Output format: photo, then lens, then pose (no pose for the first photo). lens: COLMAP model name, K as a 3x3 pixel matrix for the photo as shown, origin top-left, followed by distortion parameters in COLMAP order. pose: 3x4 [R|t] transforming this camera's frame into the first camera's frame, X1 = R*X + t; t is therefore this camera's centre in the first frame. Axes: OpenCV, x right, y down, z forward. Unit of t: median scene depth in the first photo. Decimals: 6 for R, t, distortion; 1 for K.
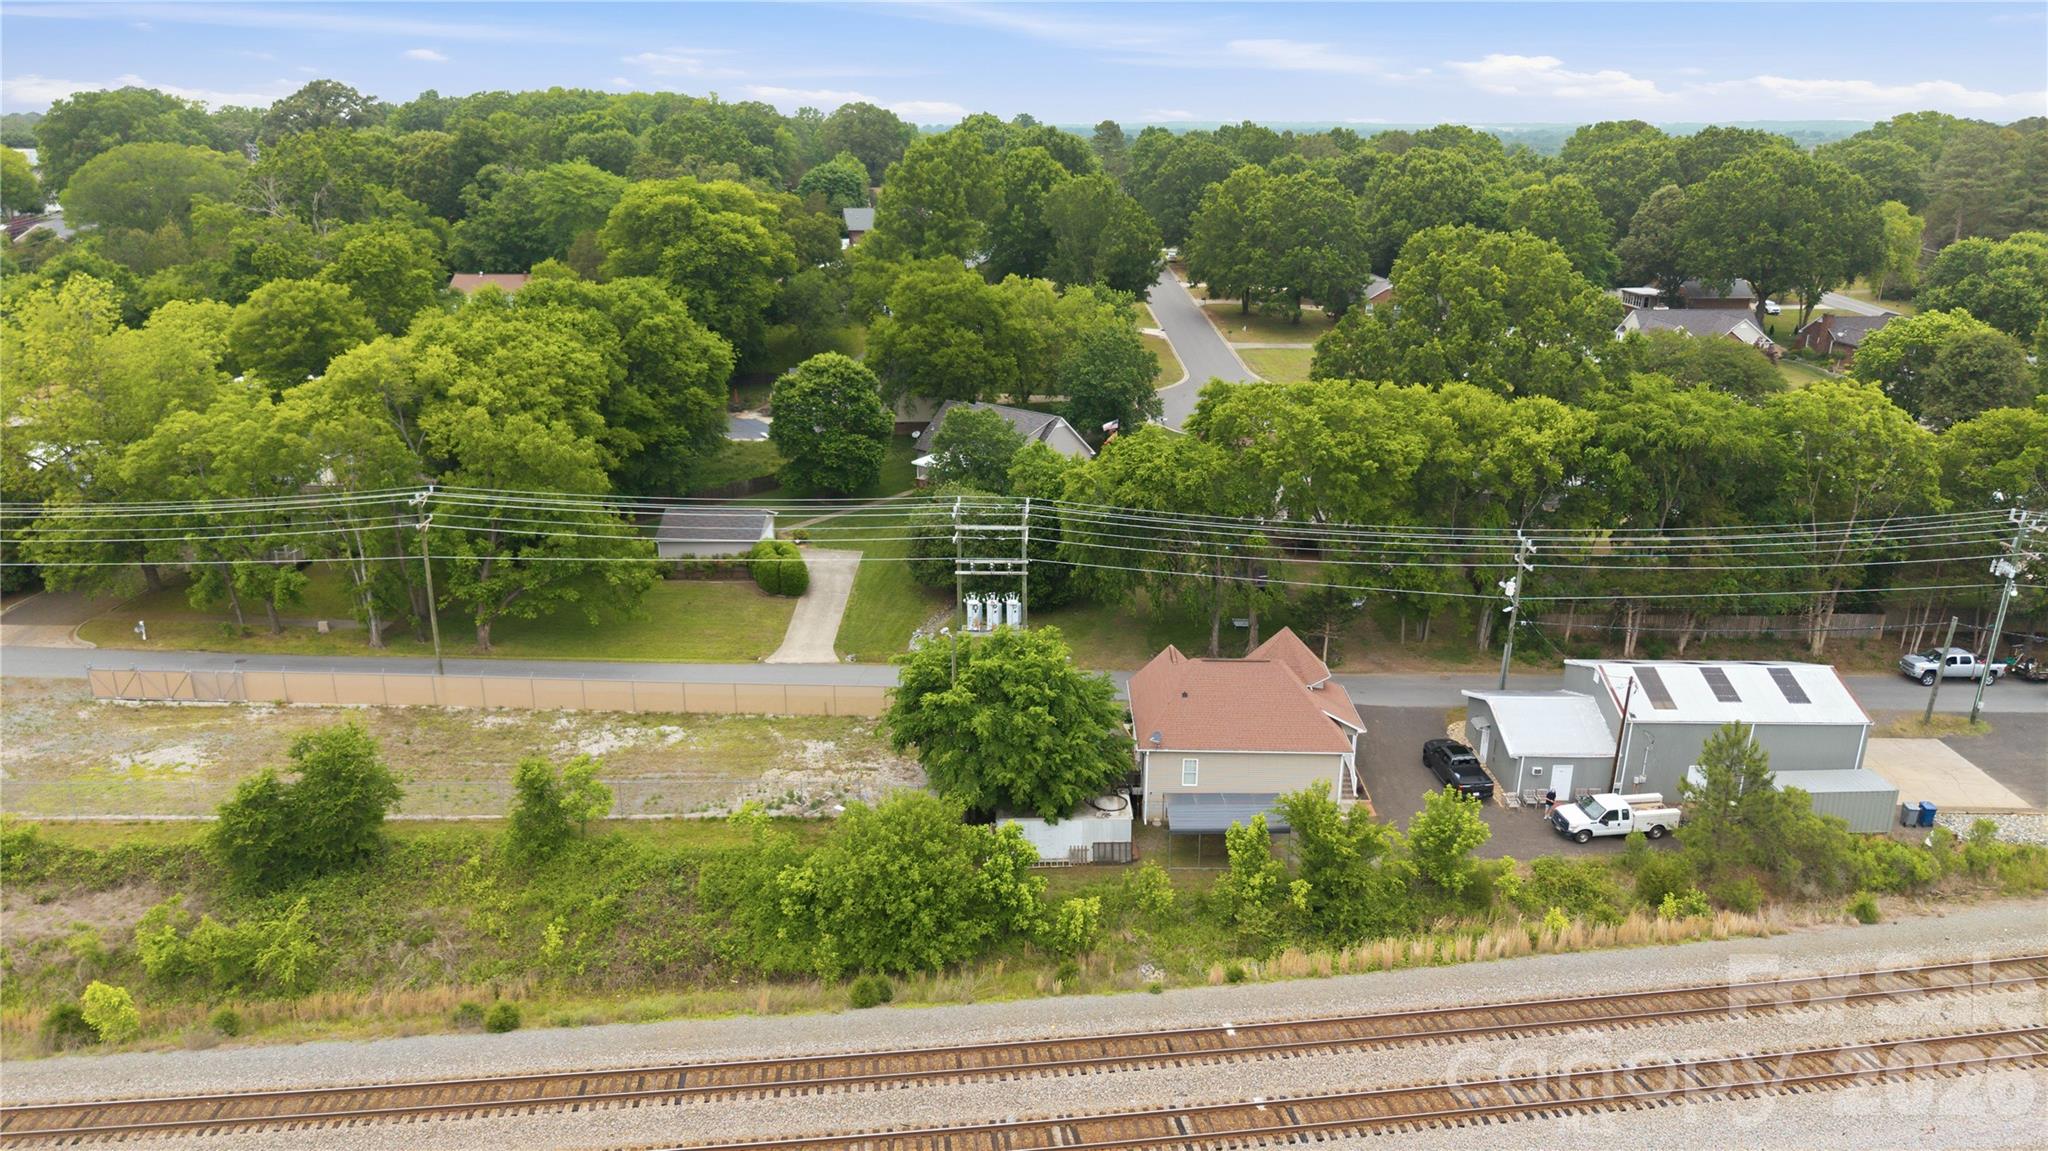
lens RADIAL K [[1372.7, 0, 1024.0], [0, 1372.7, 575.5], [0, 0, 1]] dist [0.005367, -0.002459]
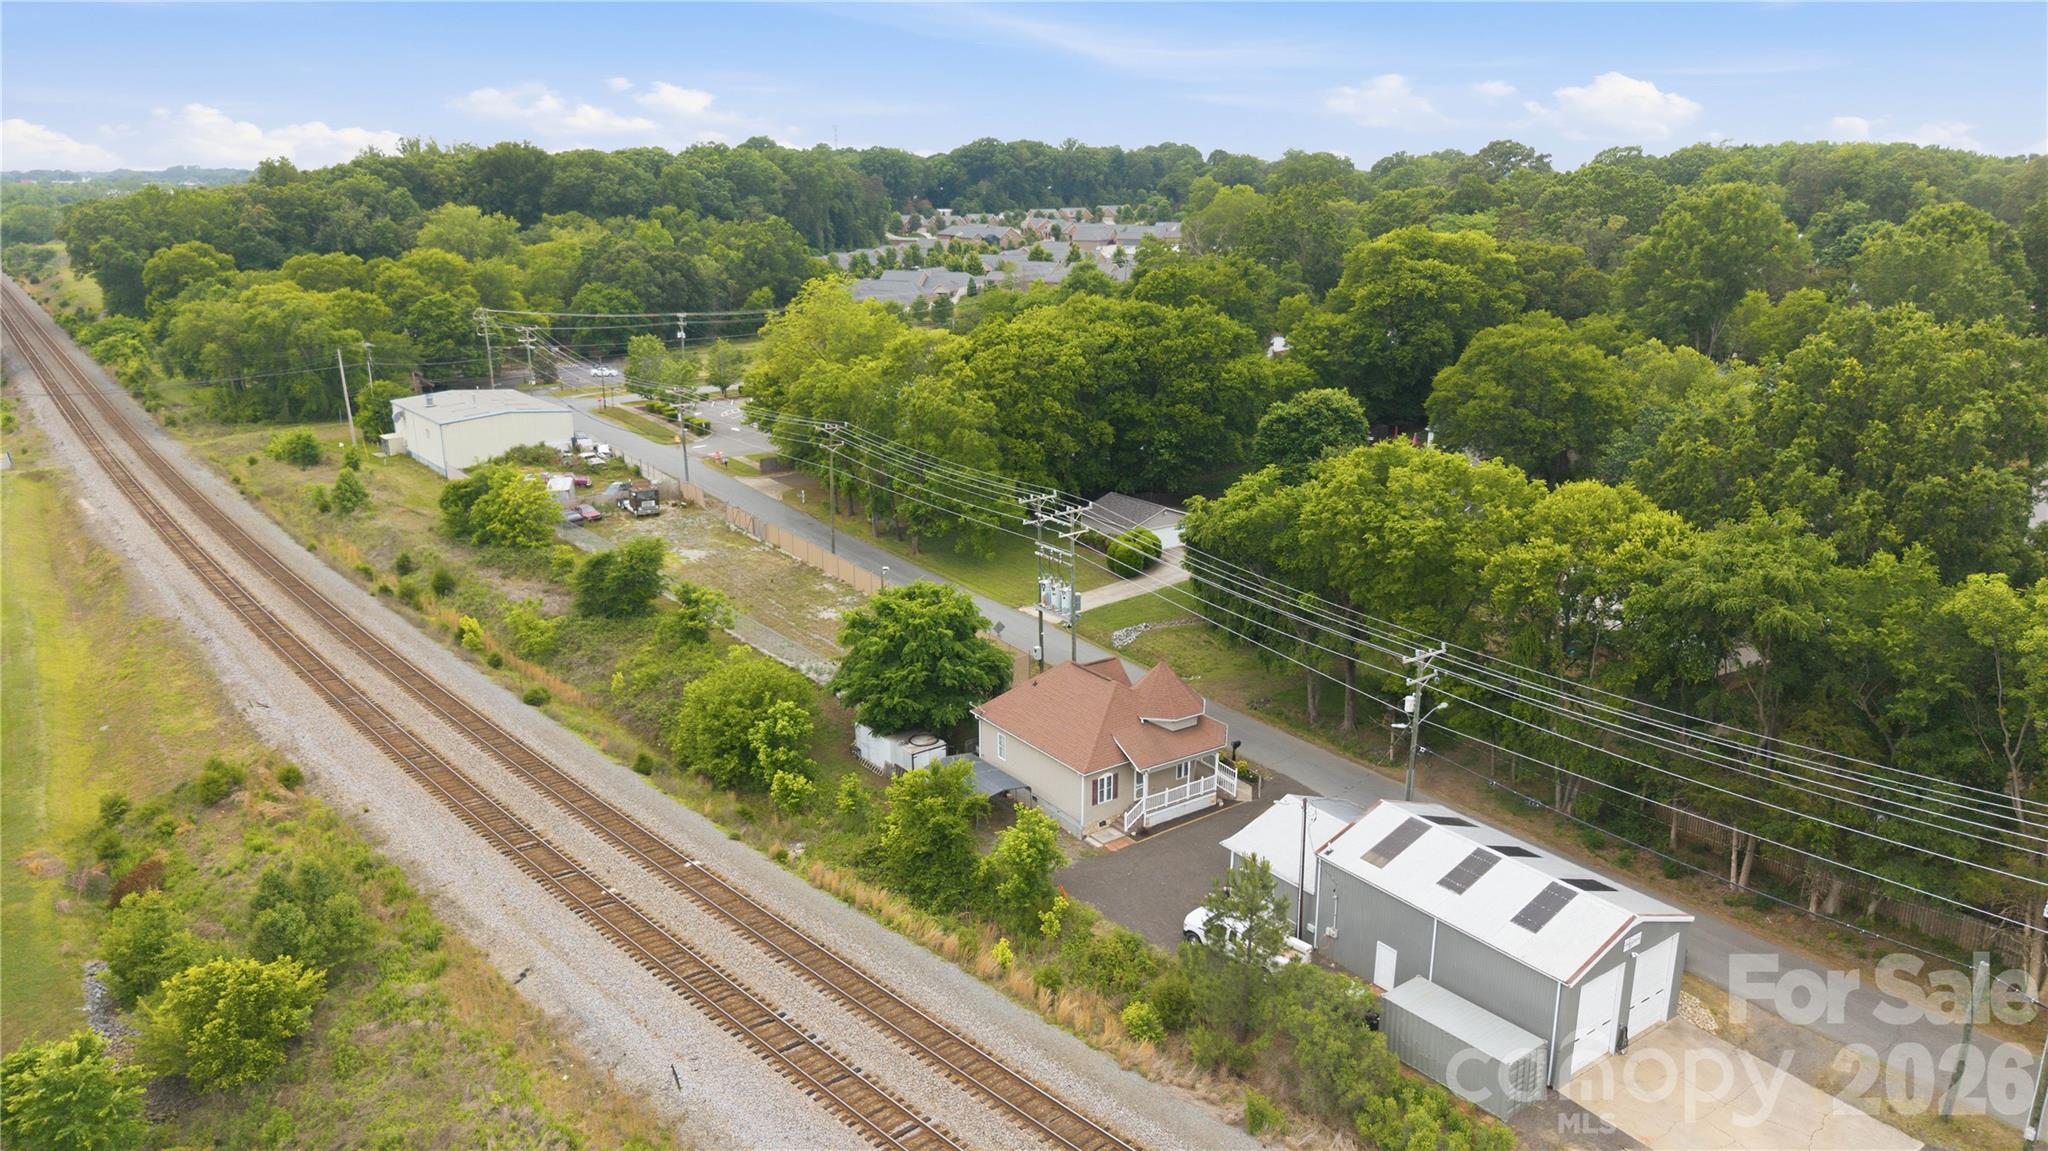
lens RADIAL K [[1372.7, 0, 1024.0], [0, 1372.7, 575.5], [0, 0, 1]] dist [0.005367, -0.002459]
pose [[0.587913, 0.220199, -0.778377, 0.862355], [-0.245030, 0.965508, 0.088064, -0.083738], [0.770921, 0.138952, 0.621590, 0.264672]]
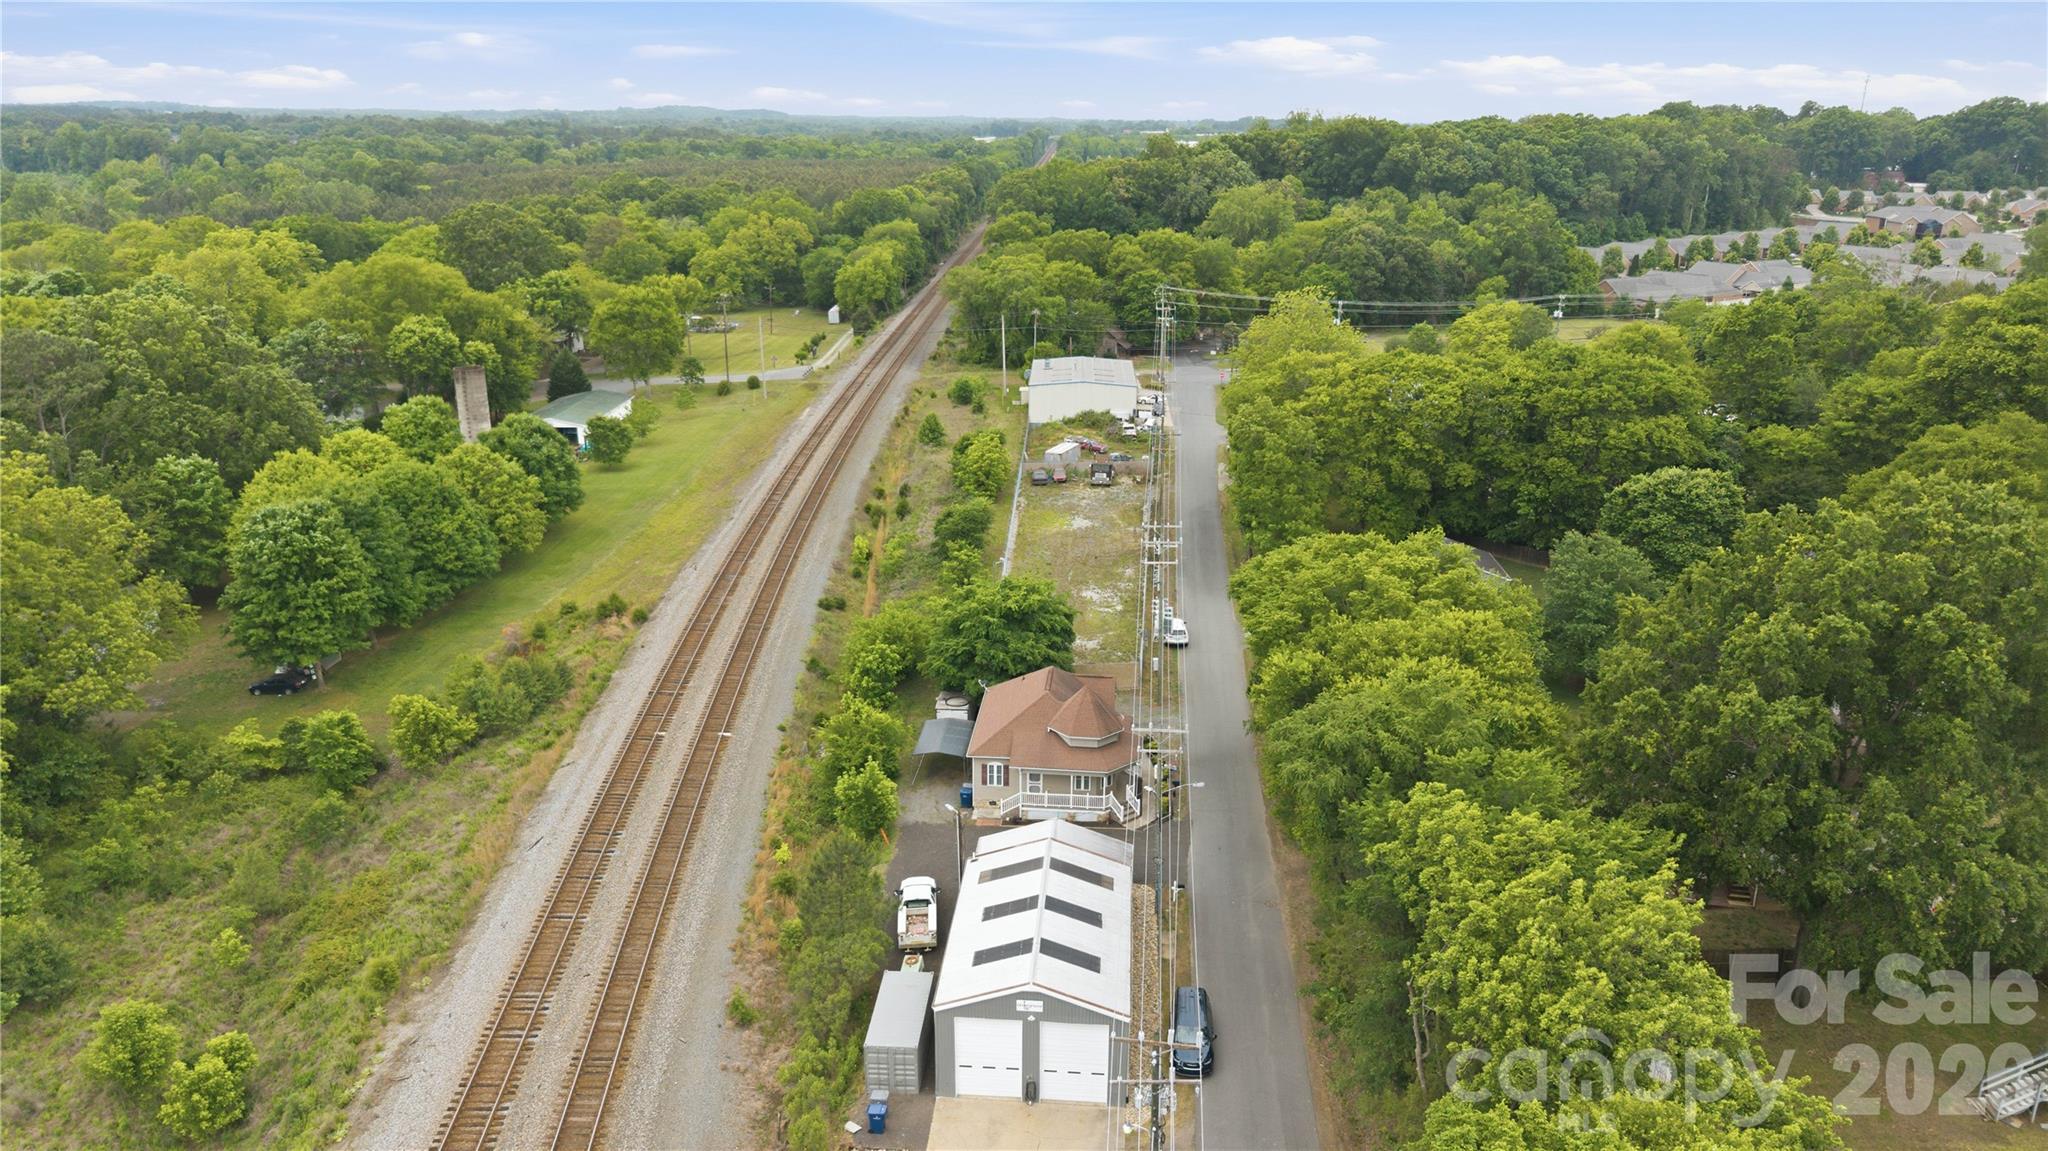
lens RADIAL K [[1372.7, 0, 1024.0], [0, 1372.7, 575.5], [0, 0, 1]] dist [0.005367, -0.002459]
pose [[-0.072208, 0.306231, -0.949215, 1.188018], [-0.308225, 0.898264, 0.313241, -0.366445], [0.948569, 0.315190, 0.029526, 0.843553]]
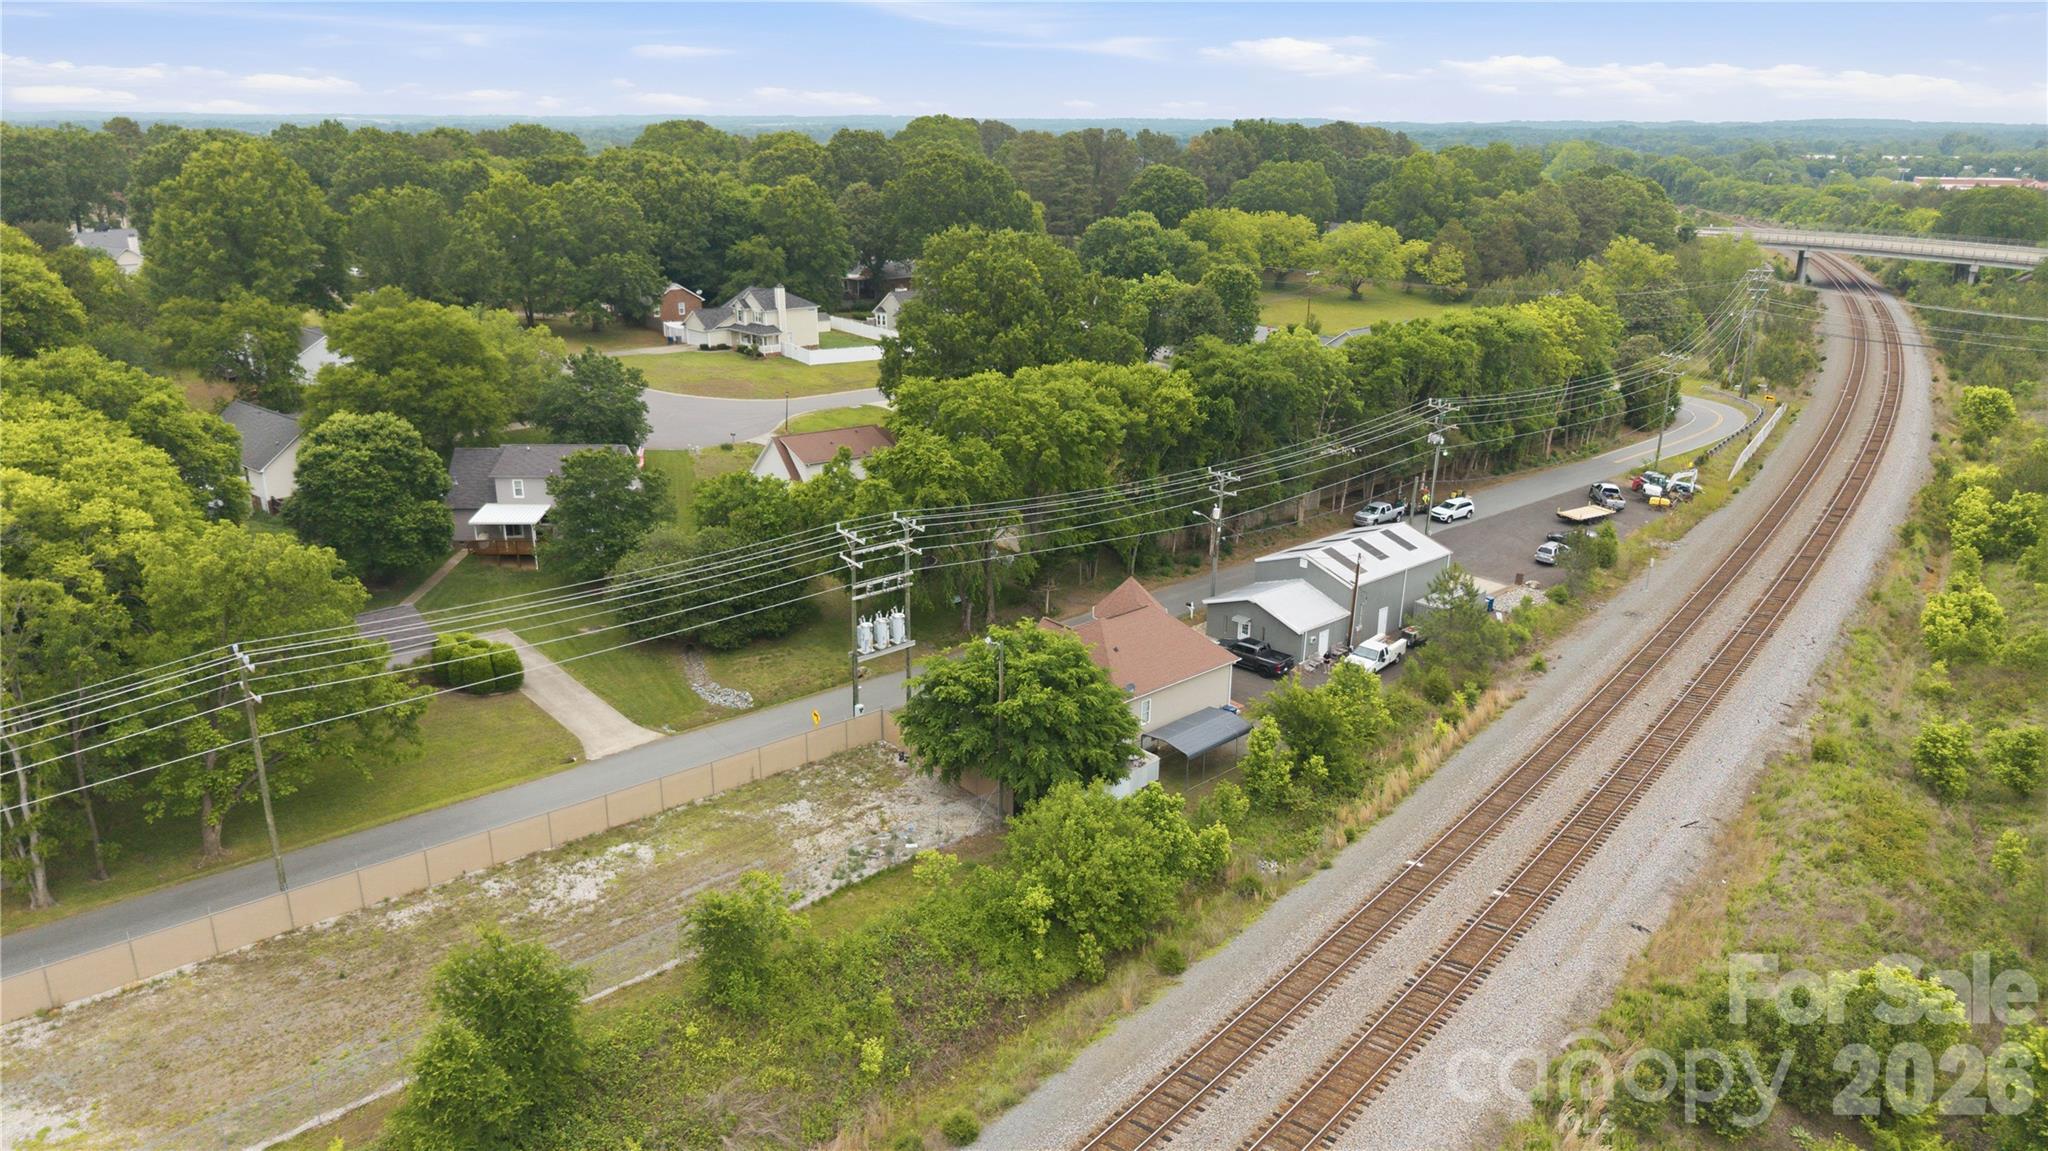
lens RADIAL K [[1372.7, 0, 1024.0], [0, 1372.7, 575.5], [0, 0, 1]] dist [0.005367, -0.002459]
pose [[0.730290, -0.210273, 0.649970, -0.603262], [0.205959, 0.974949, 0.083997, -0.076743], [-0.651350, 0.072525, 0.755303, 0.166602]]
